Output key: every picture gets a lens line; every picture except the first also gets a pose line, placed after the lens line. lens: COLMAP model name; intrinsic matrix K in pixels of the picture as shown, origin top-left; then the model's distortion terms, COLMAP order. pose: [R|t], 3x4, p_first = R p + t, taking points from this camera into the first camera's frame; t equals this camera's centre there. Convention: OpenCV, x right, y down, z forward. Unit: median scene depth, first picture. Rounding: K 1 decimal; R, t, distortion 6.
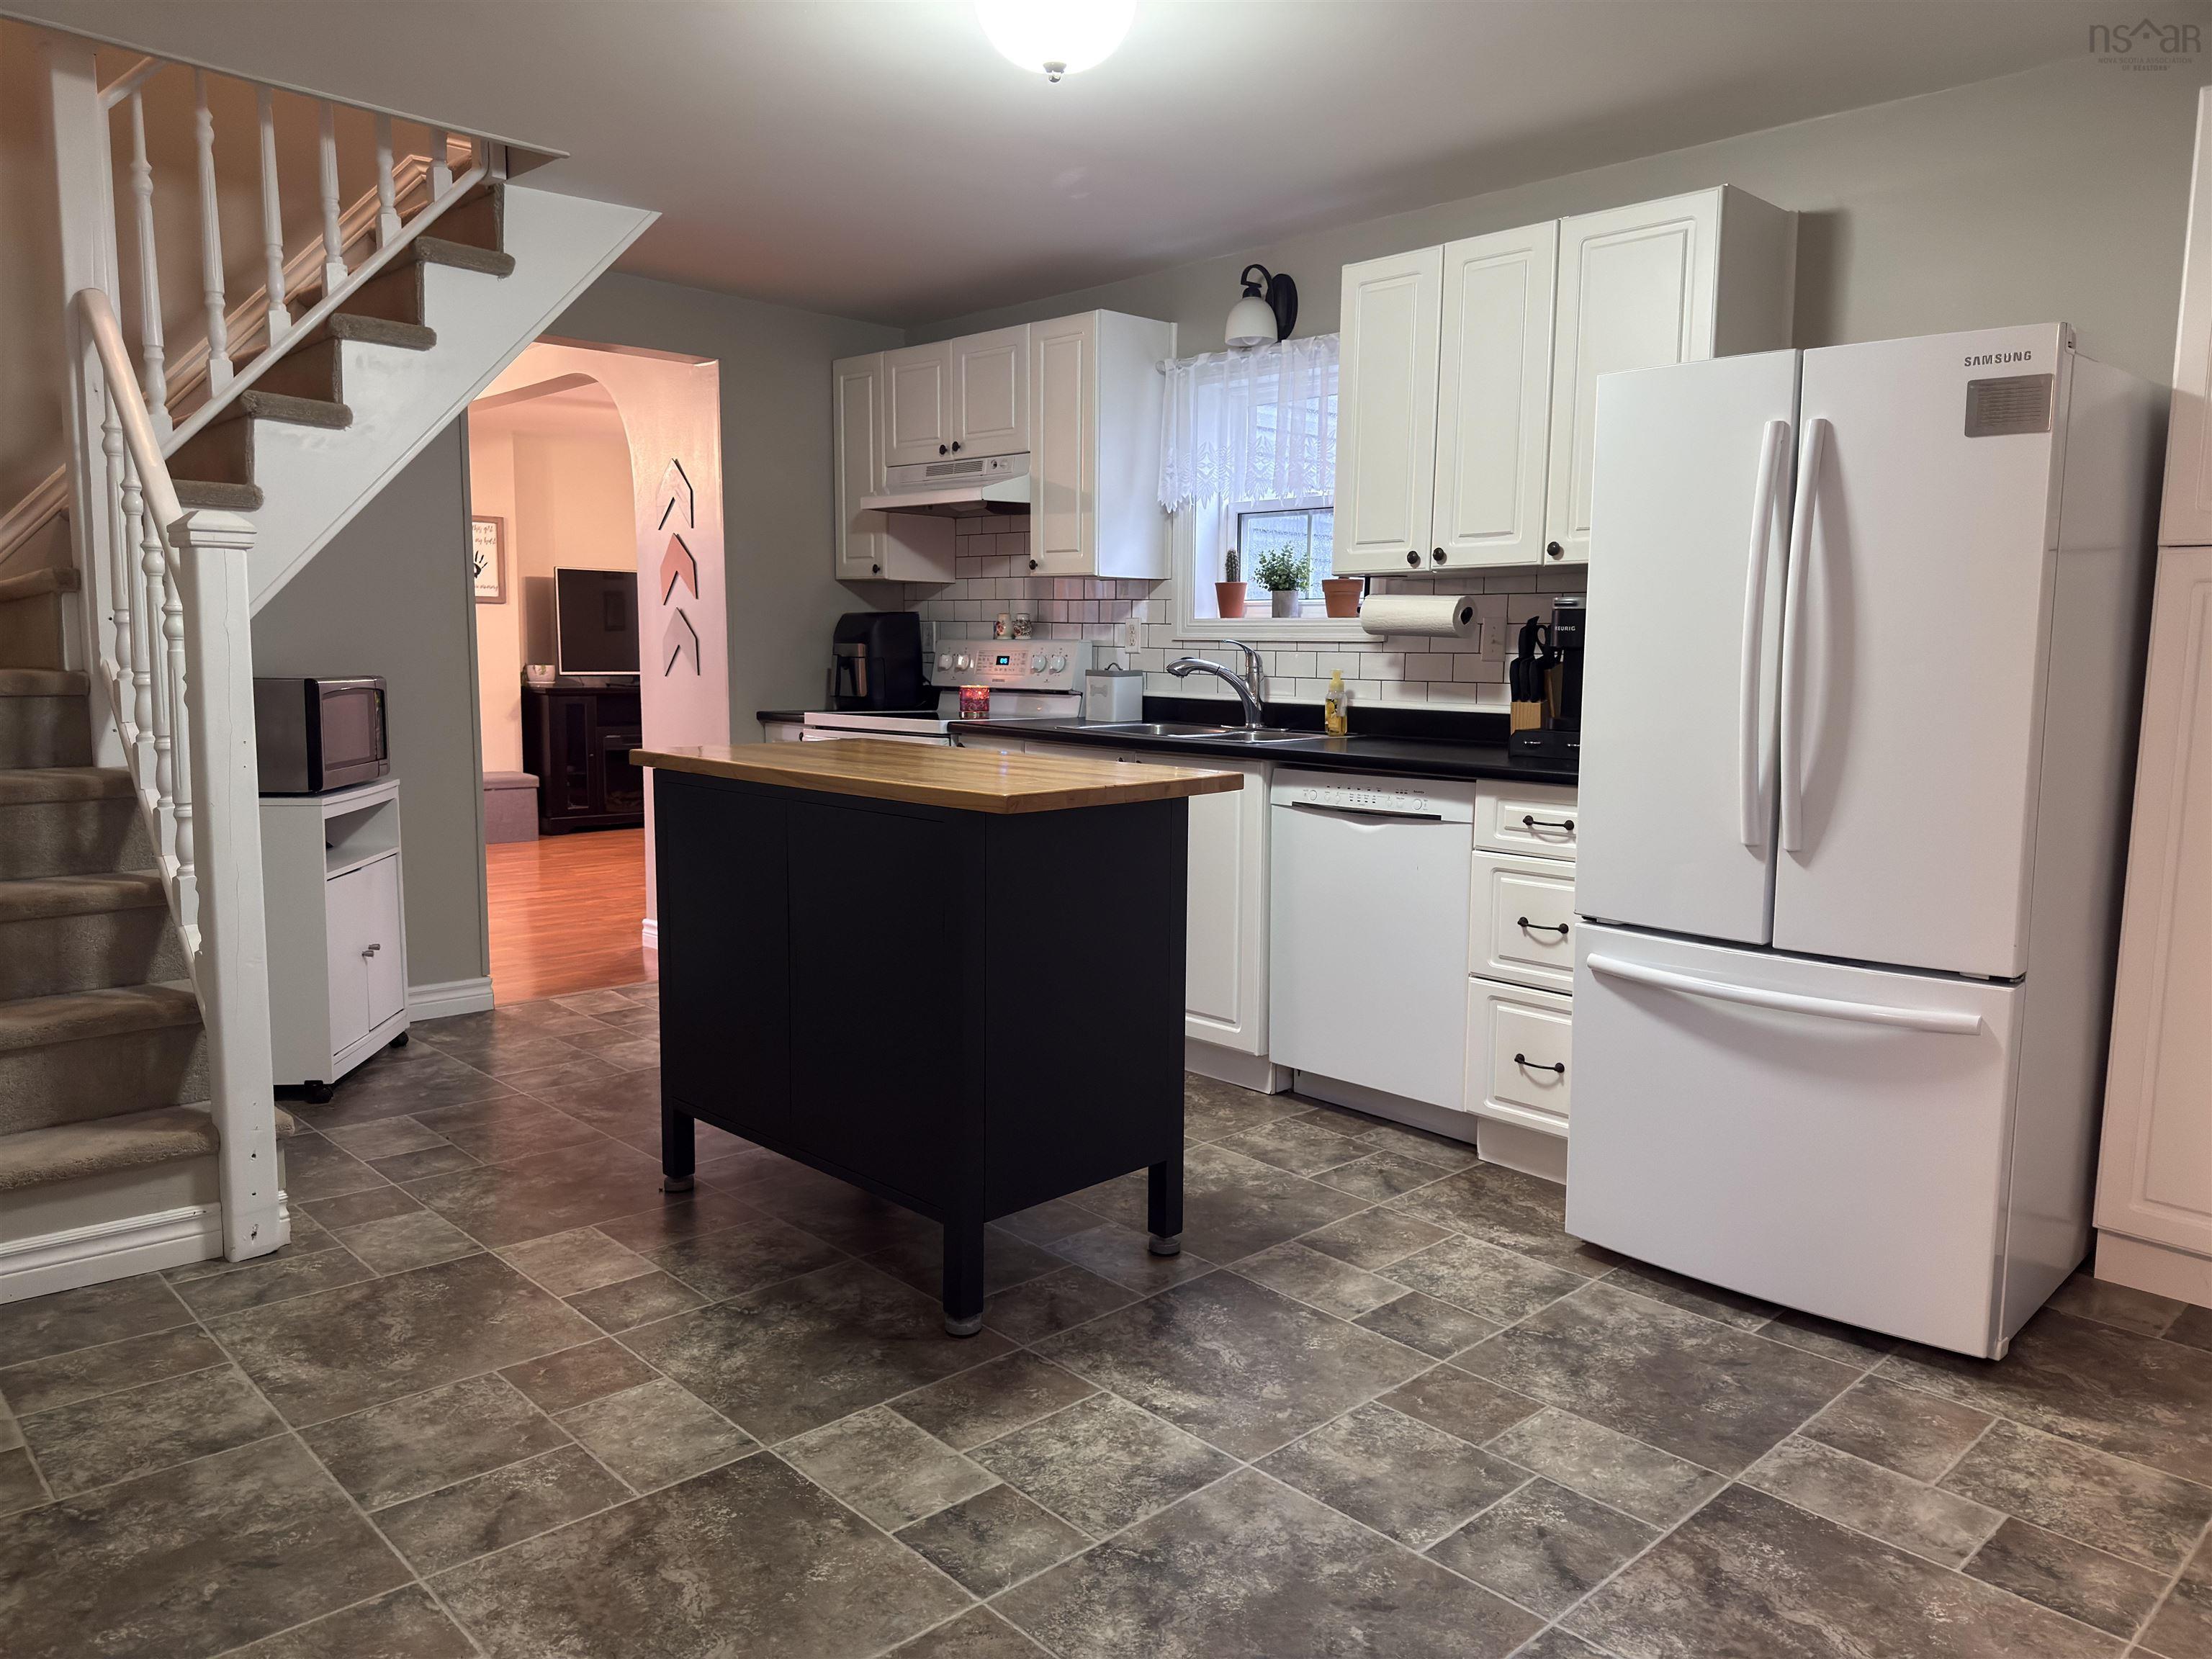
lens RADIAL K [[1565.1, 0, 1105.2], [0, 1565.1, 847.2], [0, 0, 1]] dist [0.067943, -0.083116]
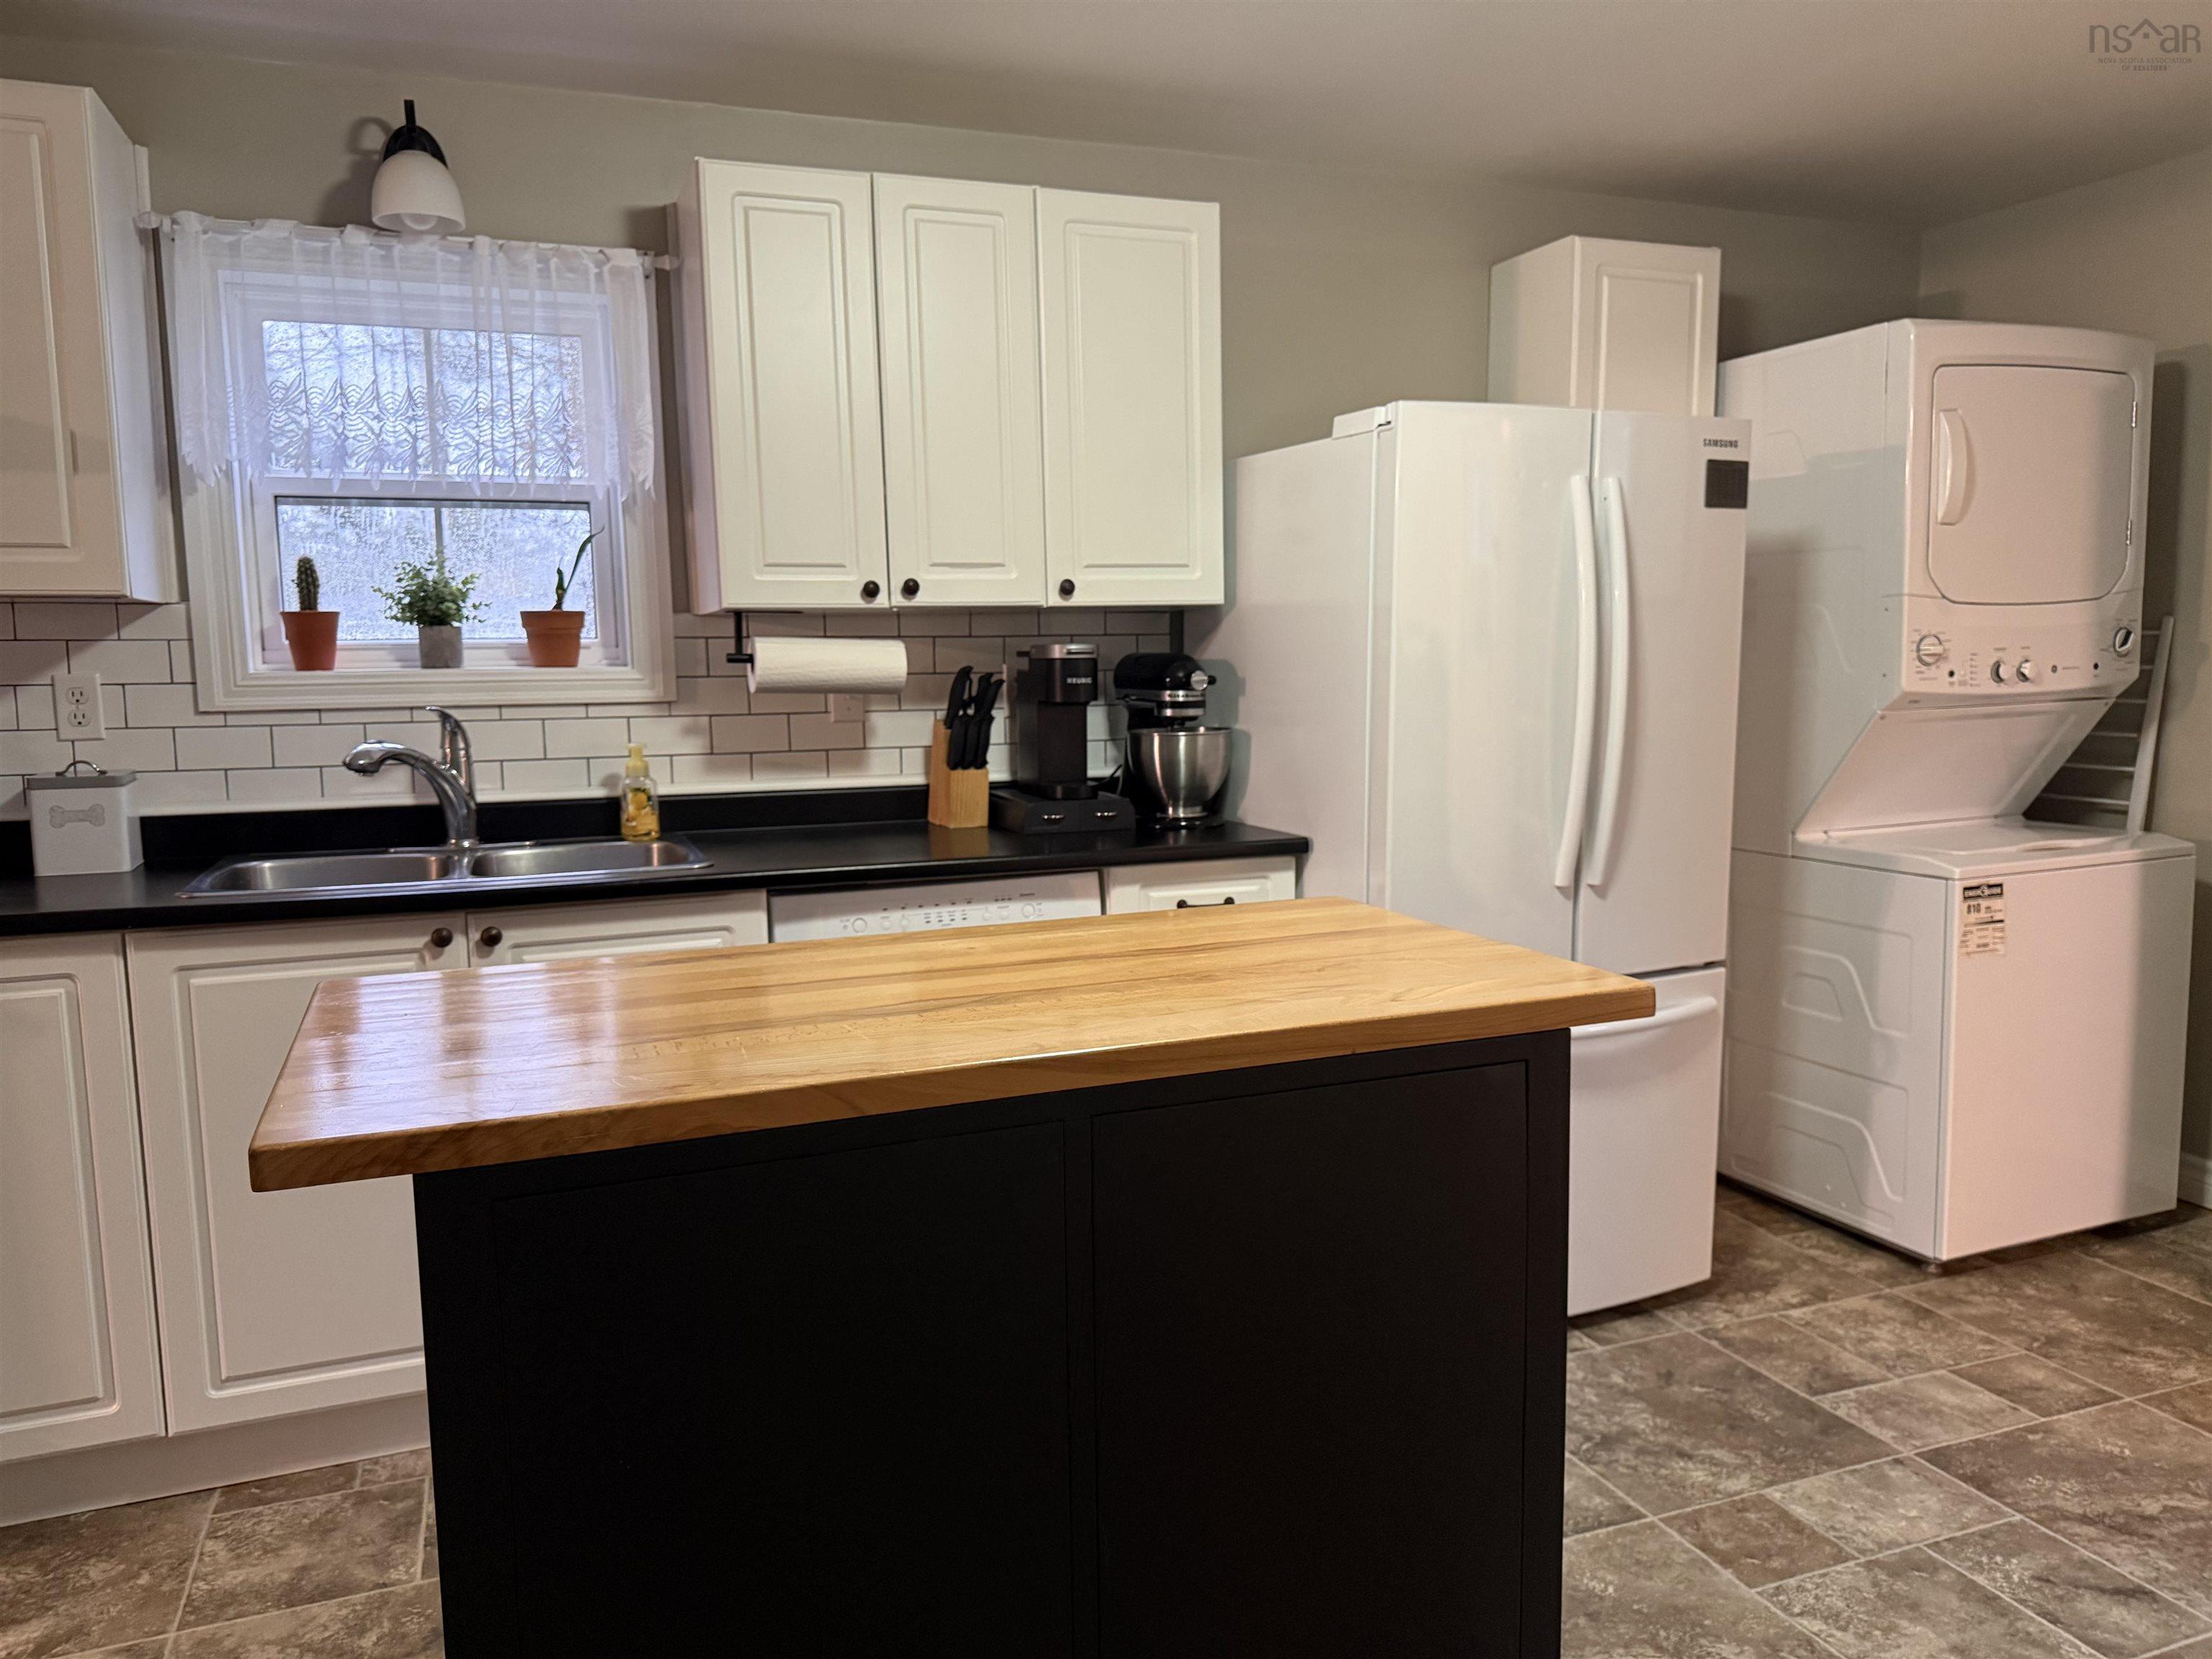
lens RADIAL K [[1565.1, 0, 1118.8], [0, 1565.1, 843.8], [0, 0, 1]] dist [0.067943, -0.083116]
pose [[0.384599, -0.129335, 0.913978, -0.454181], [0.140047, 0.986849, 0.080716, -0.108826], [-0.912398, 0.096956, 0.397655, 0.608576]]
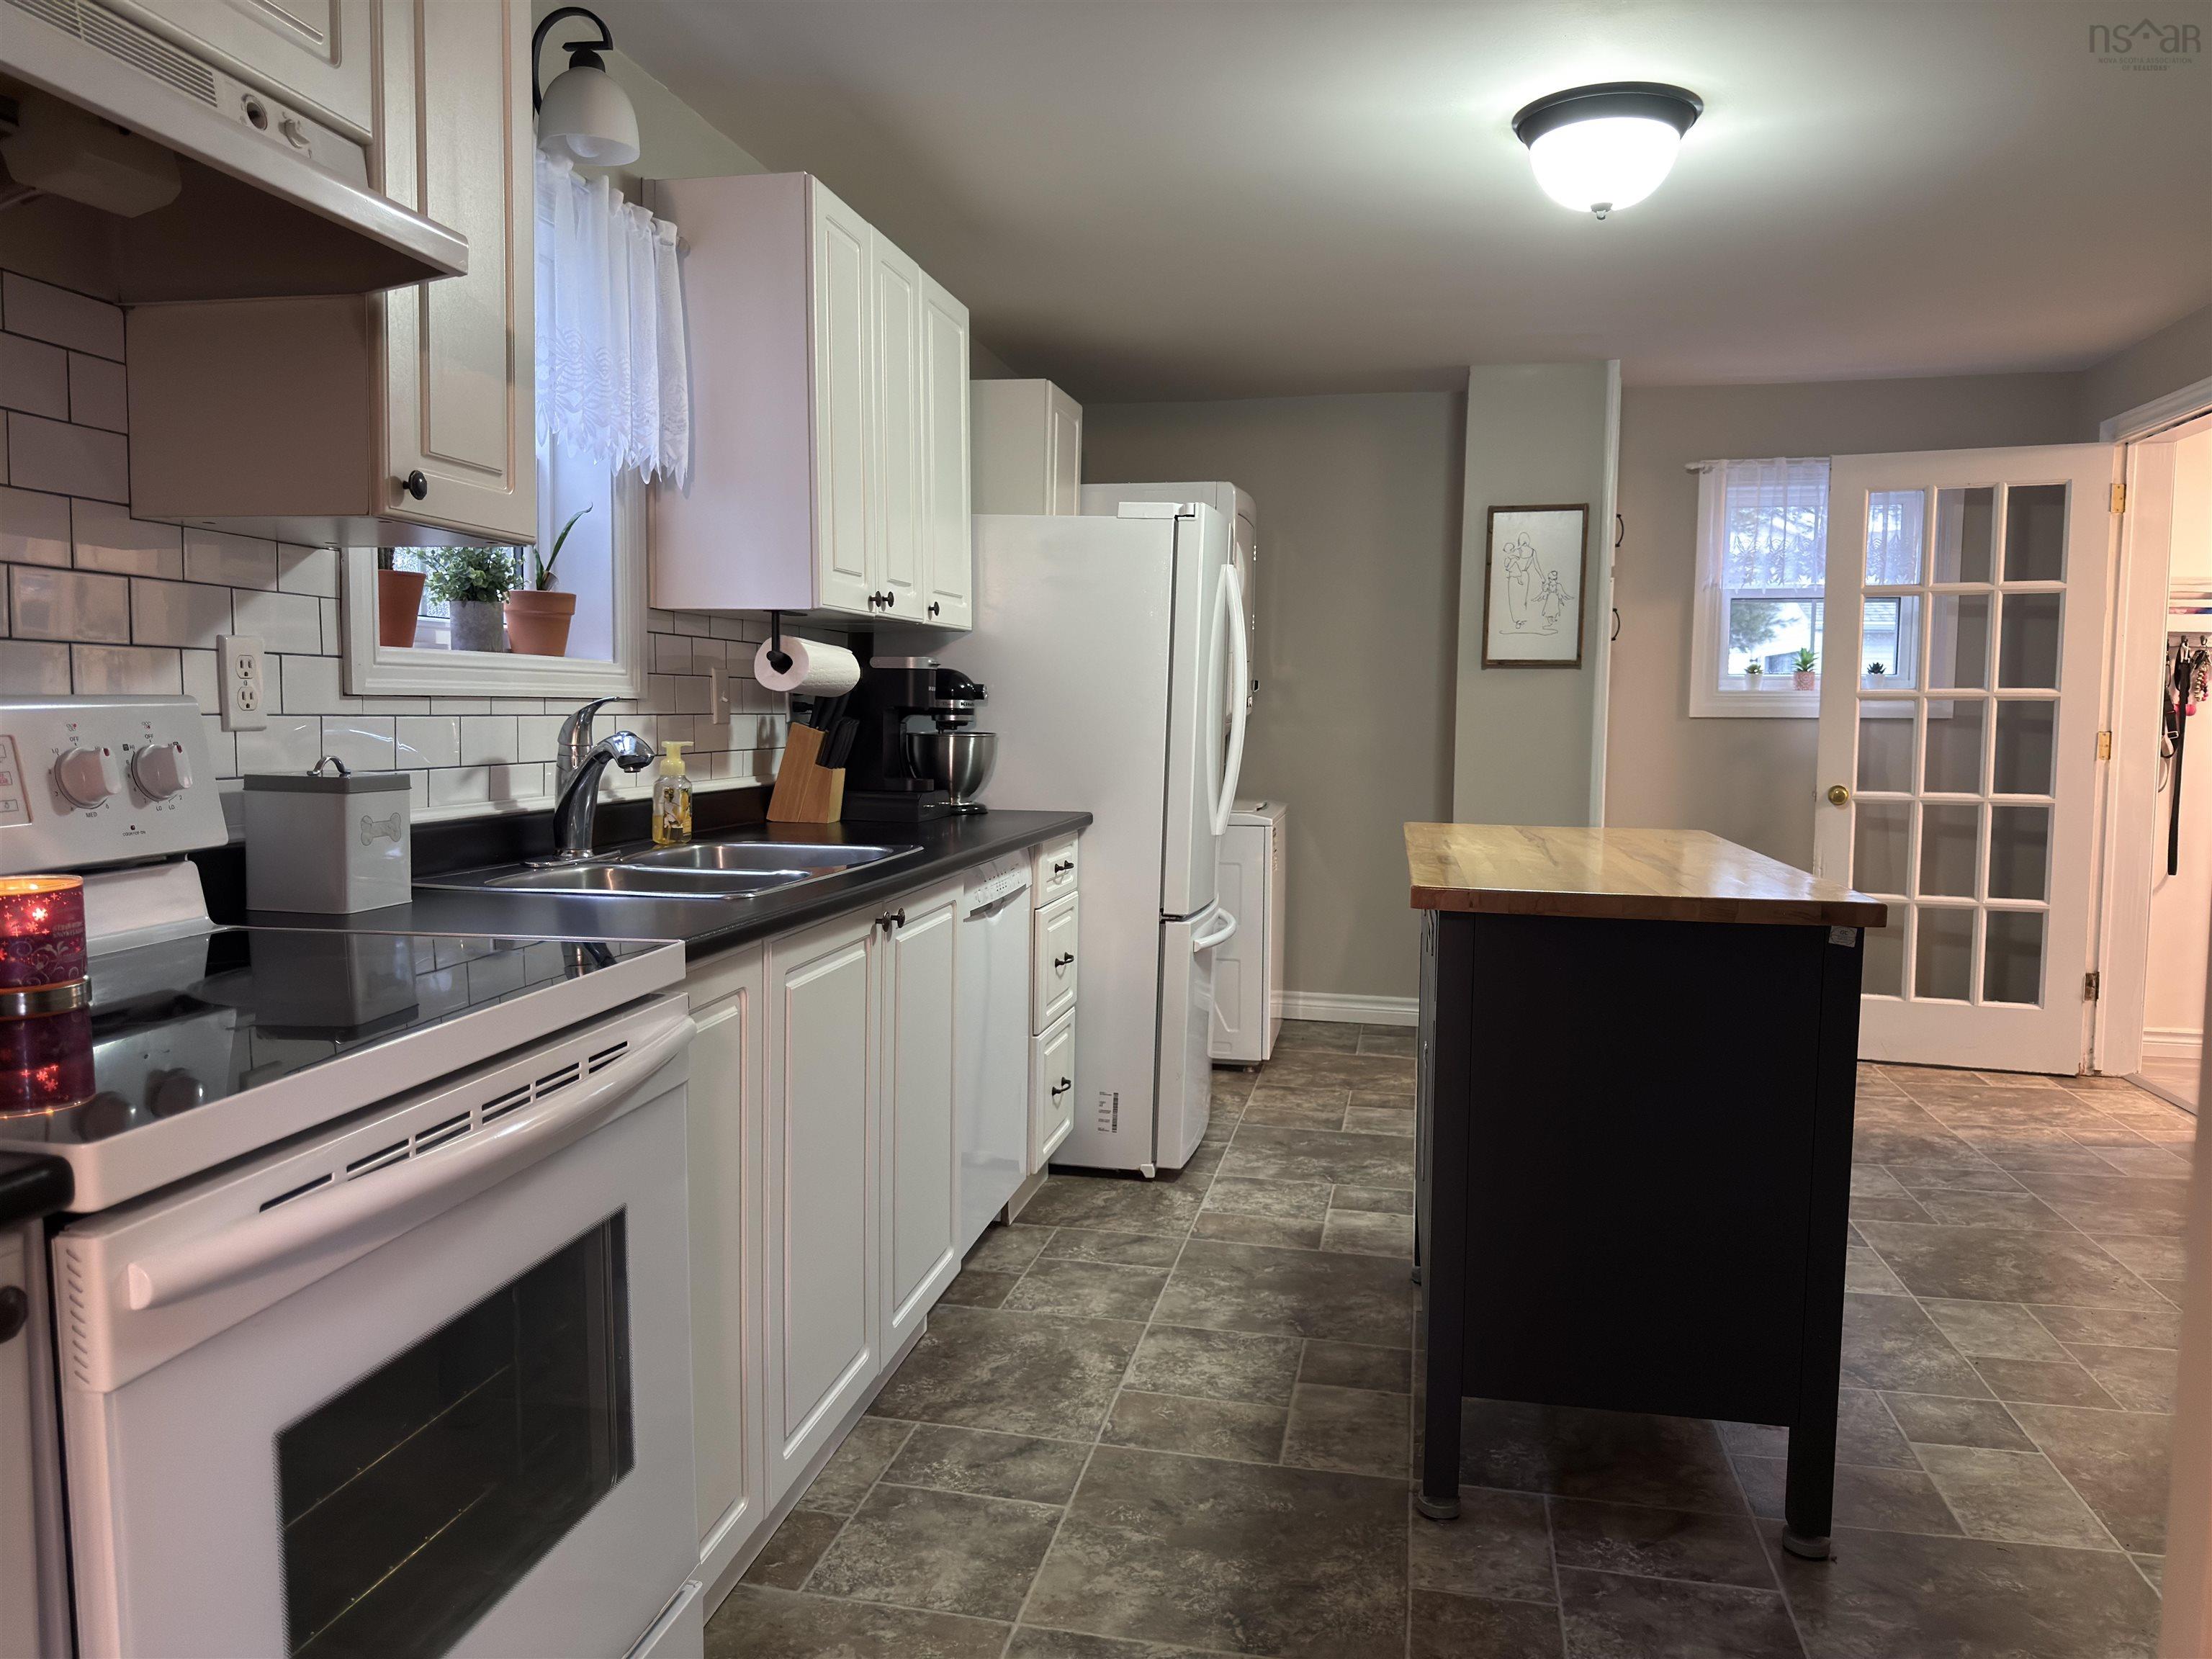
lens RADIAL K [[1565.1, 0, 1112.3], [0, 1565.1, 839.1], [0, 0, 1]] dist [0.067943, -0.083116]
pose [[-0.579761, -0.087894, 0.810032, -0.543815], [0.089307, 0.981320, 0.170399, -0.189698], [-0.809877, 0.171132, -0.561082, 1.379952]]
